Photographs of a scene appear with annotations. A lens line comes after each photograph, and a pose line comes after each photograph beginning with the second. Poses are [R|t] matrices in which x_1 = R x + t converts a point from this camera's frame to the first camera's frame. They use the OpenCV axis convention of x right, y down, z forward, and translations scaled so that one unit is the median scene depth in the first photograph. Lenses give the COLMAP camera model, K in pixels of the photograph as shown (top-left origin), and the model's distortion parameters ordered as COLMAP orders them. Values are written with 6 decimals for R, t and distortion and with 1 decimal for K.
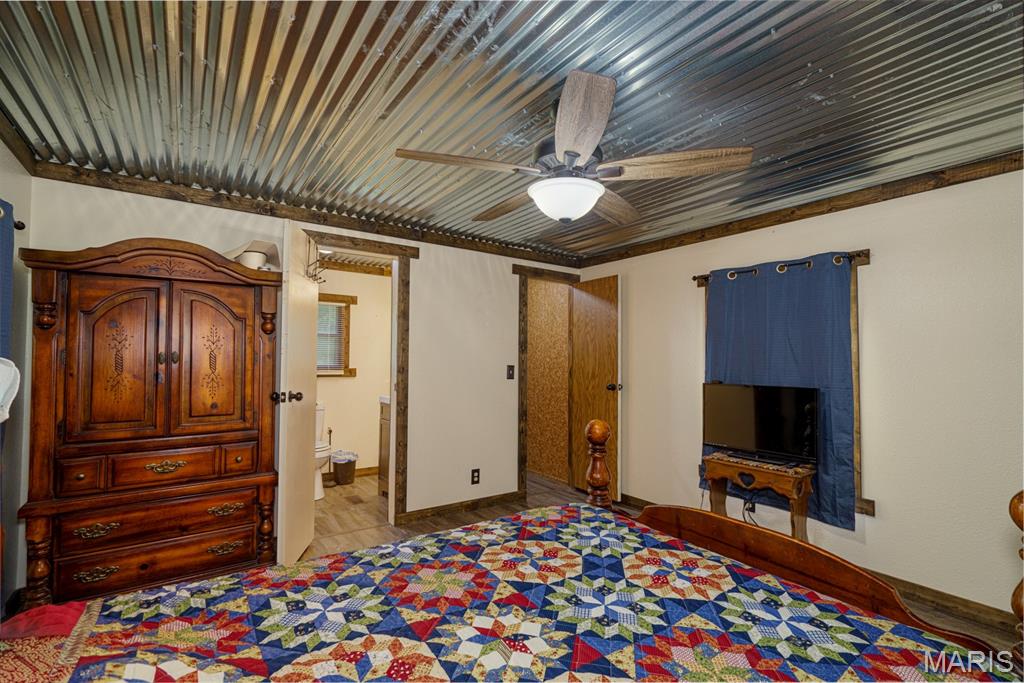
lens RADIAL K [[464.5, 0, 490.3], [0, 464.5, 352.1], [0, 0, 1]] dist [-0.010644, 0.000550]
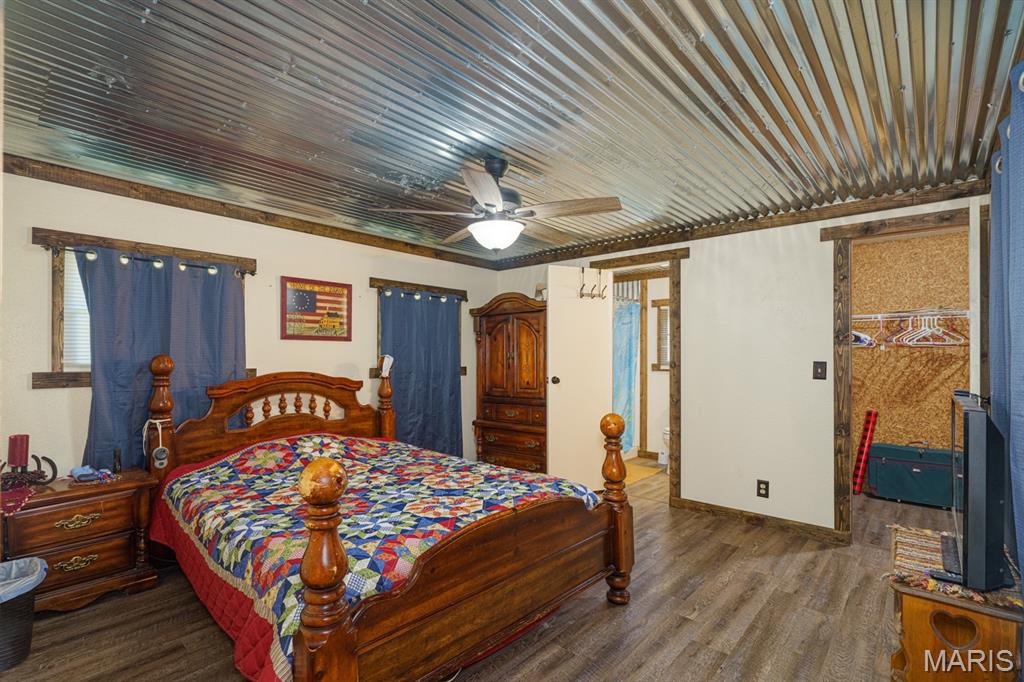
lens RADIAL K [[464.5, 0, 509.0], [0, 464.5, 355.6], [0, 0, 1]] dist [-0.010644, 0.000550]
pose [[0.250250, -0.008025, -0.968148, 1.532426], [0.018760, 0.999818, -0.003438, 0.026907], [0.968000, -0.017302, 0.250355, 0.720483]]
